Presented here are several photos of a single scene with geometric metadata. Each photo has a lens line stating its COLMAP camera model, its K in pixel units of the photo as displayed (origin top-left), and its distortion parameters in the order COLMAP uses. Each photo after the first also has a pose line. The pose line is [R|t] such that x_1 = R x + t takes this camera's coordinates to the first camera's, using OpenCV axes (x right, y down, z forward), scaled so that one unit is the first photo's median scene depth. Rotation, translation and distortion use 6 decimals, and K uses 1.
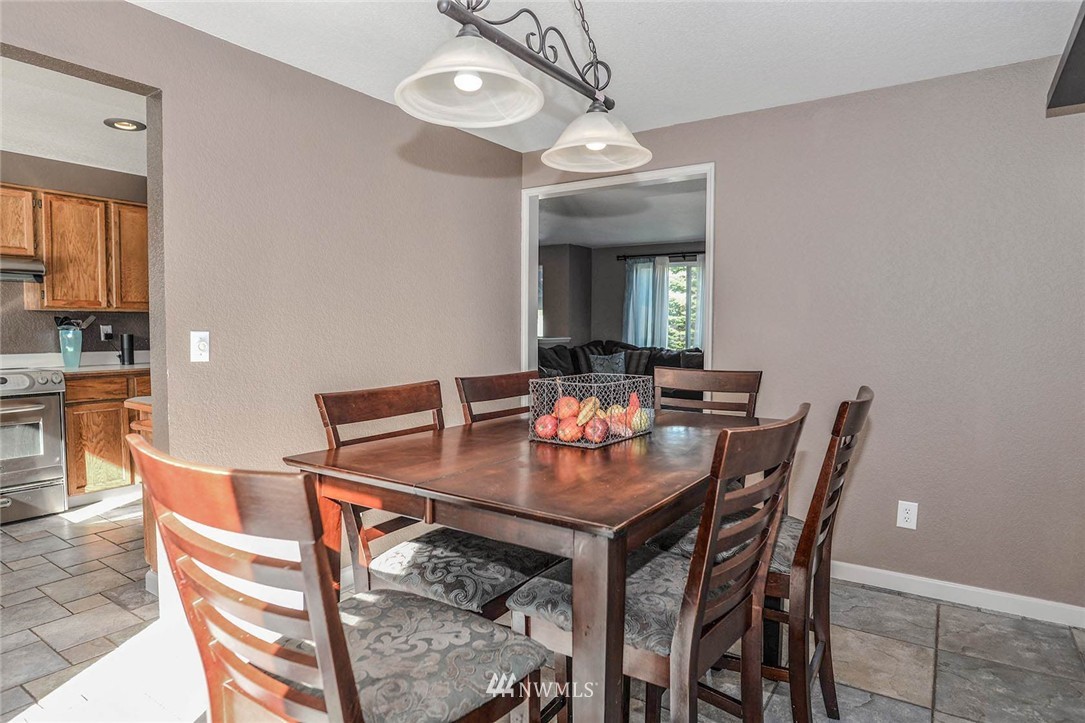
lens RADIAL K [[624.3, 0, 542.5], [0, 624.3, 361.5], [0, 0, 1]] dist [-0.005261, -0.001593]
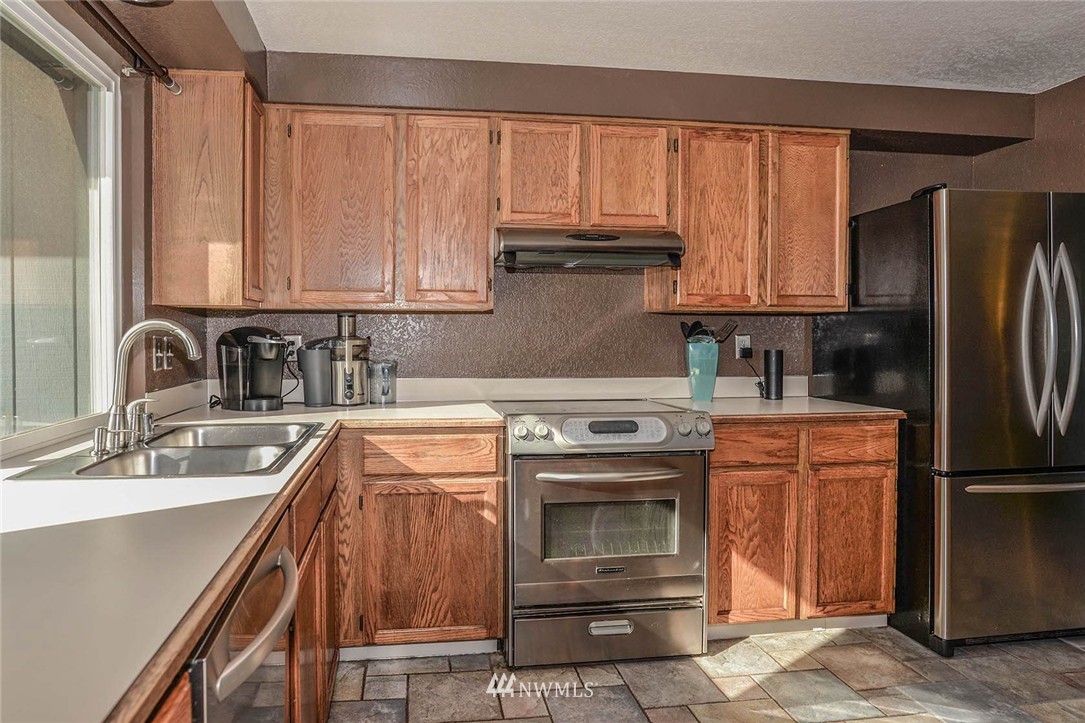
lens RADIAL K [[624.3, 0, 542.5], [0, 624.3, 361.5], [0, 0, 1]] dist [-0.005261, -0.001593]
pose [[0.726130, 0.022998, -0.687173, -0.454232], [-0.038309, 0.999241, -0.007039, -0.021024], [0.686490, 0.031436, 0.726460, 0.438549]]
